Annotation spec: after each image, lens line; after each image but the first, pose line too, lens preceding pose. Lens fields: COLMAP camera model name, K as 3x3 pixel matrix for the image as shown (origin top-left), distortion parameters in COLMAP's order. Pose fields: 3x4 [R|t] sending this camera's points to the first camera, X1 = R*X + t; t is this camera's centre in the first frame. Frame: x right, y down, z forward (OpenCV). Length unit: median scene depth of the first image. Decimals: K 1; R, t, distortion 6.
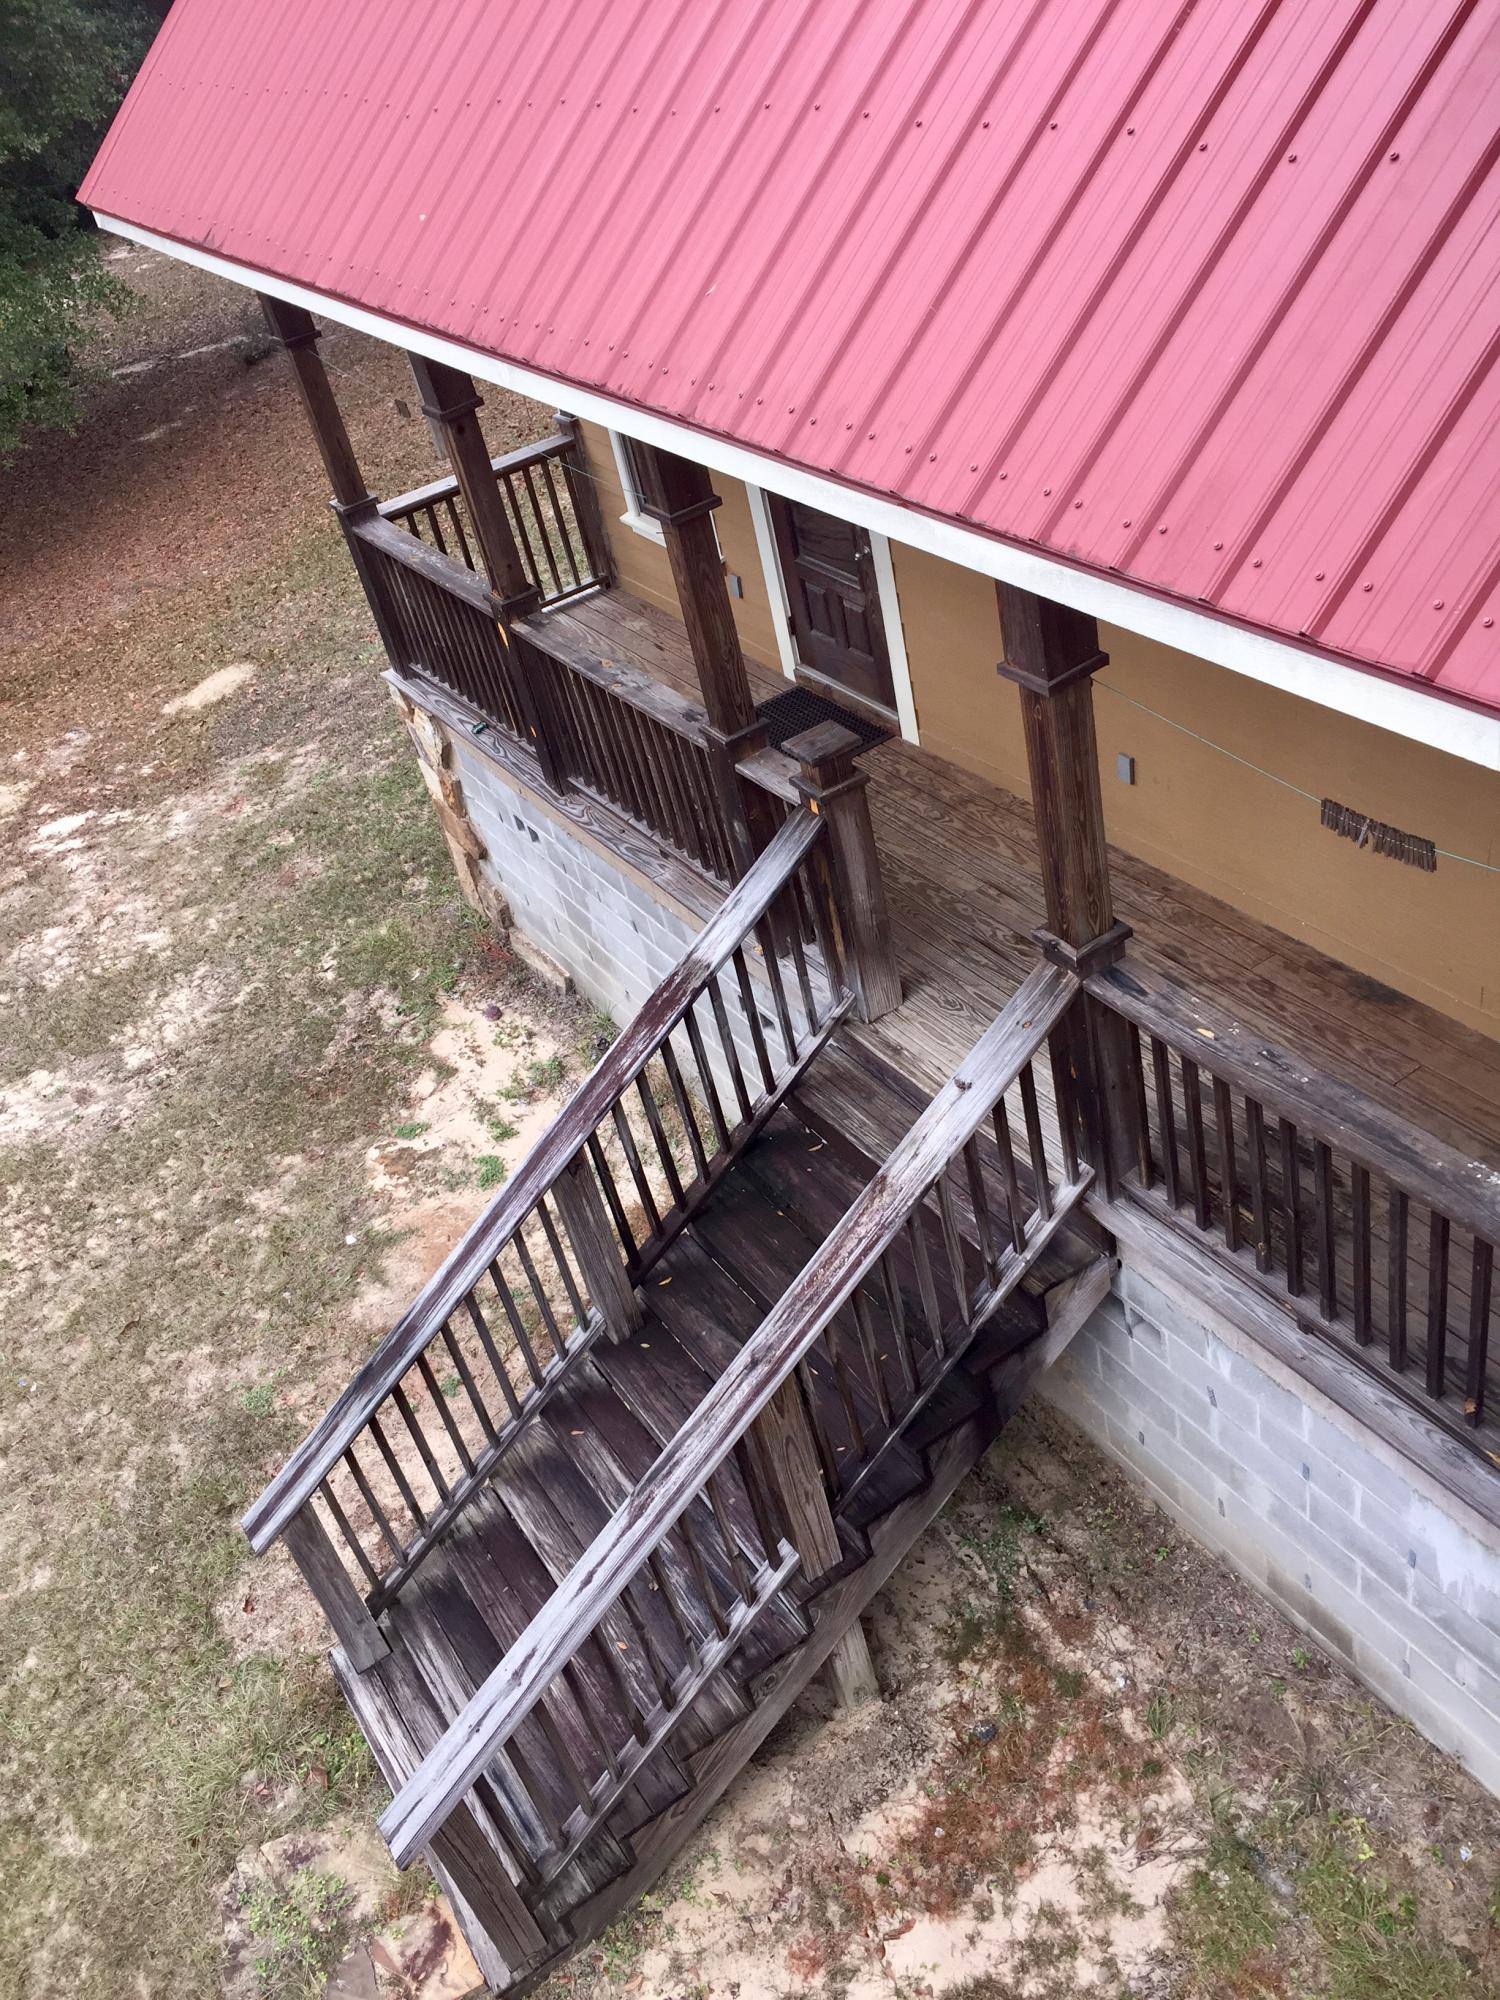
lens RADIAL K [[1709.6, 0, 755.9], [0, 1709.6, 1001.6], [0, 0, 1]] dist [0.082589, -0.110178]
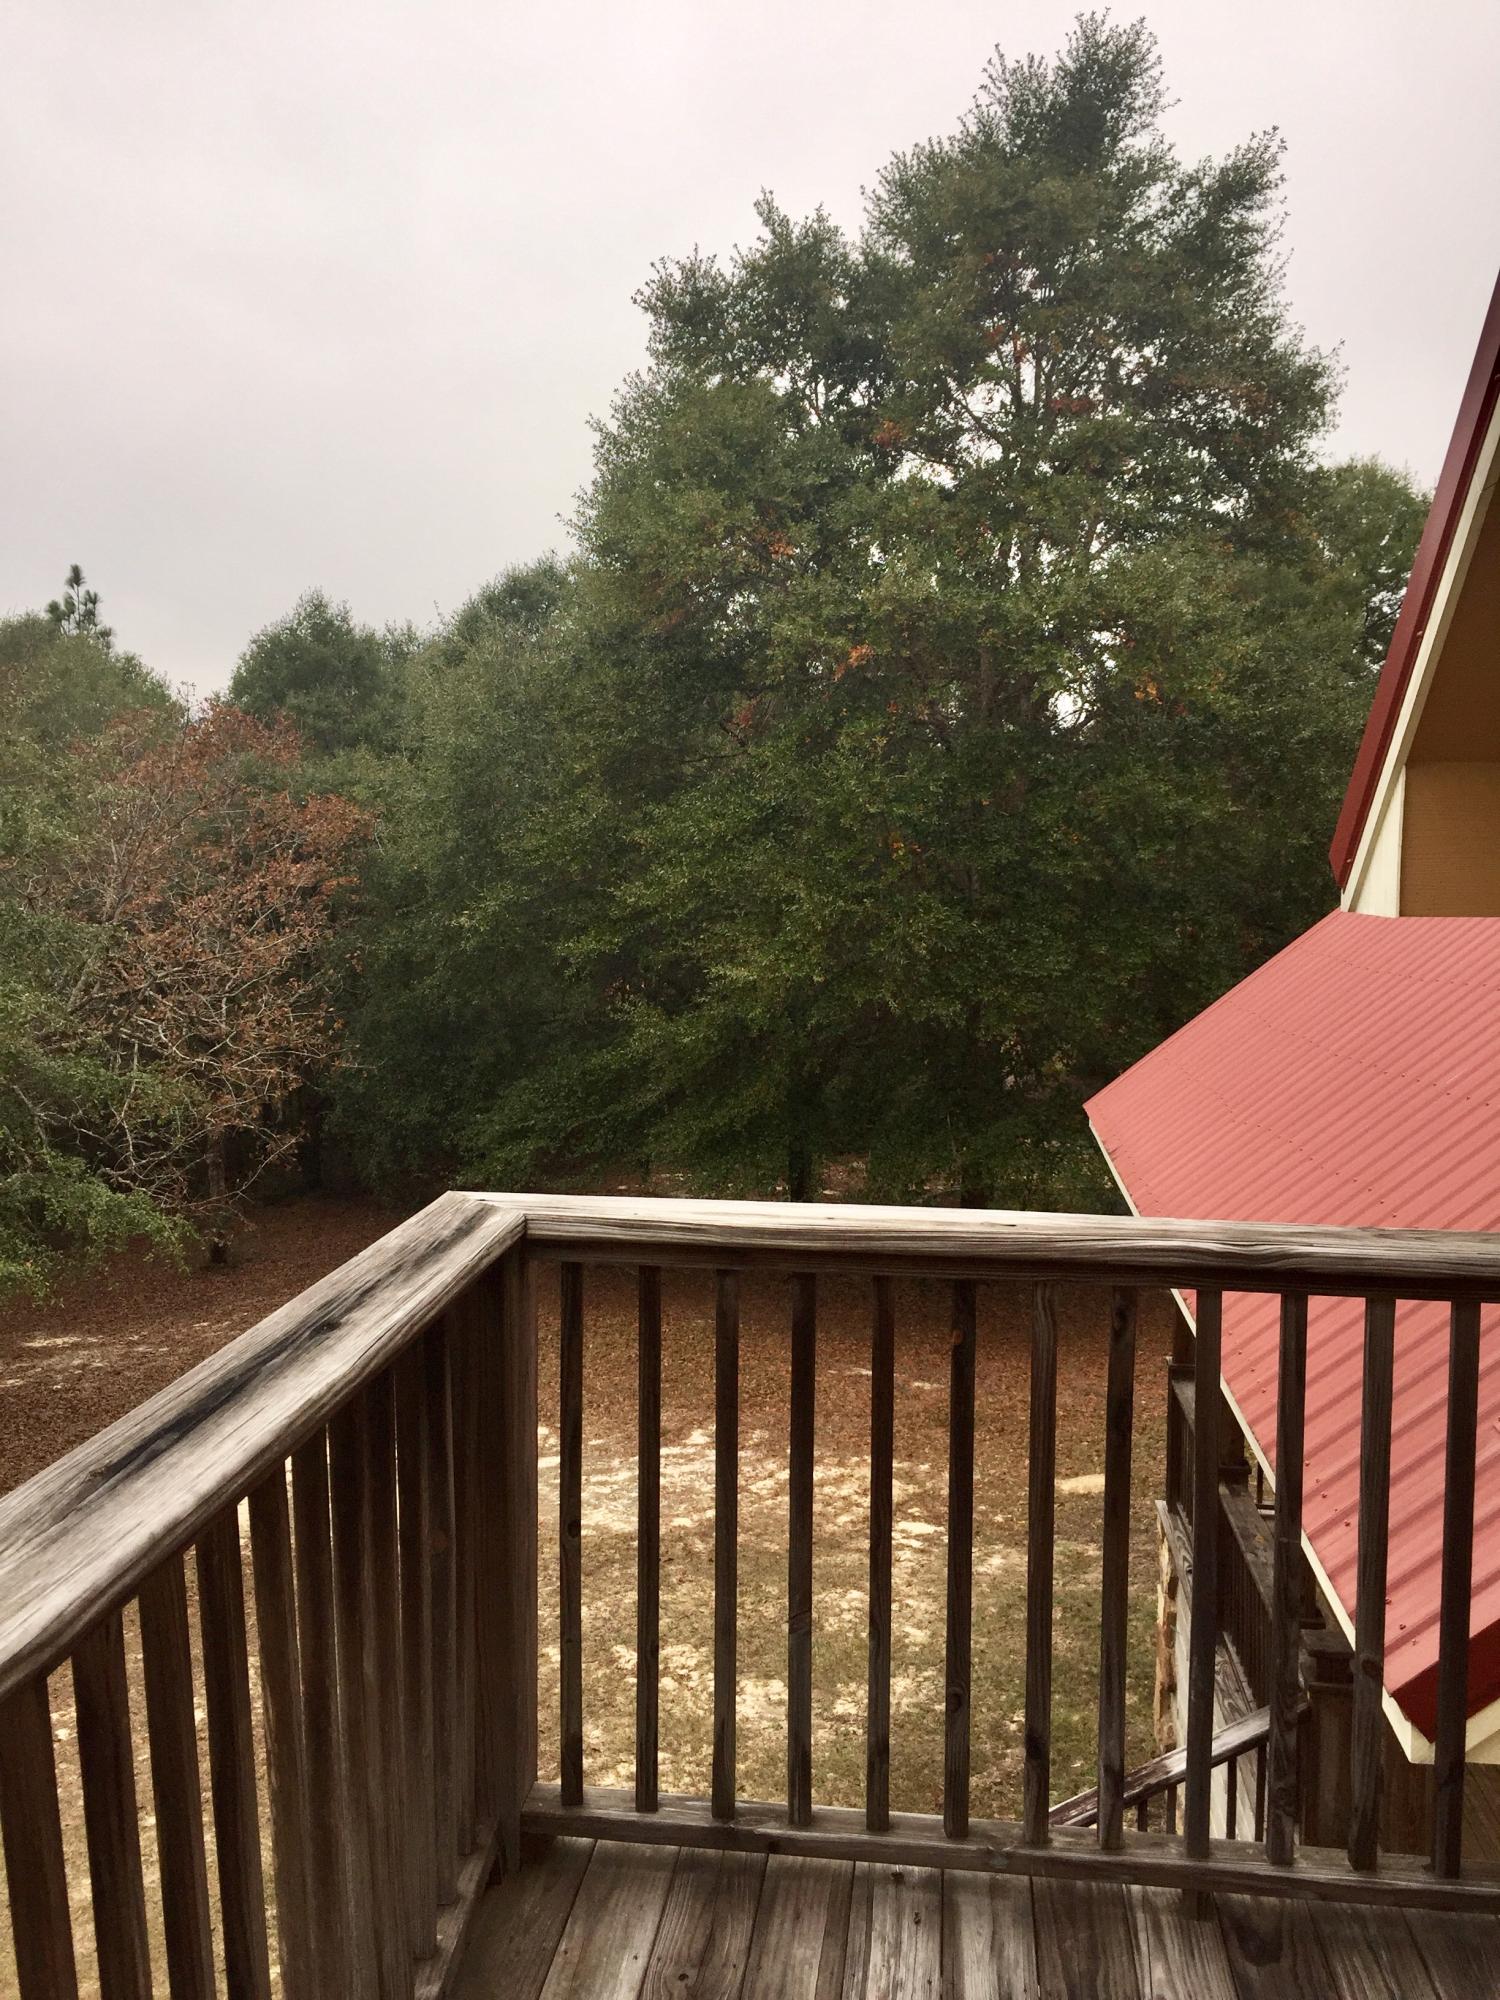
lens RADIAL K [[1709.6, 0, 751.0], [0, 1709.6, 997.1], [0, 0, 1]] dist [0.082589, -0.110178]
pose [[0.750480, 0.243109, -0.614555, 0.211440], [-0.510405, 0.803925, -0.305273, 0.035193], [0.419841, 0.542773, 0.727414, -0.169295]]
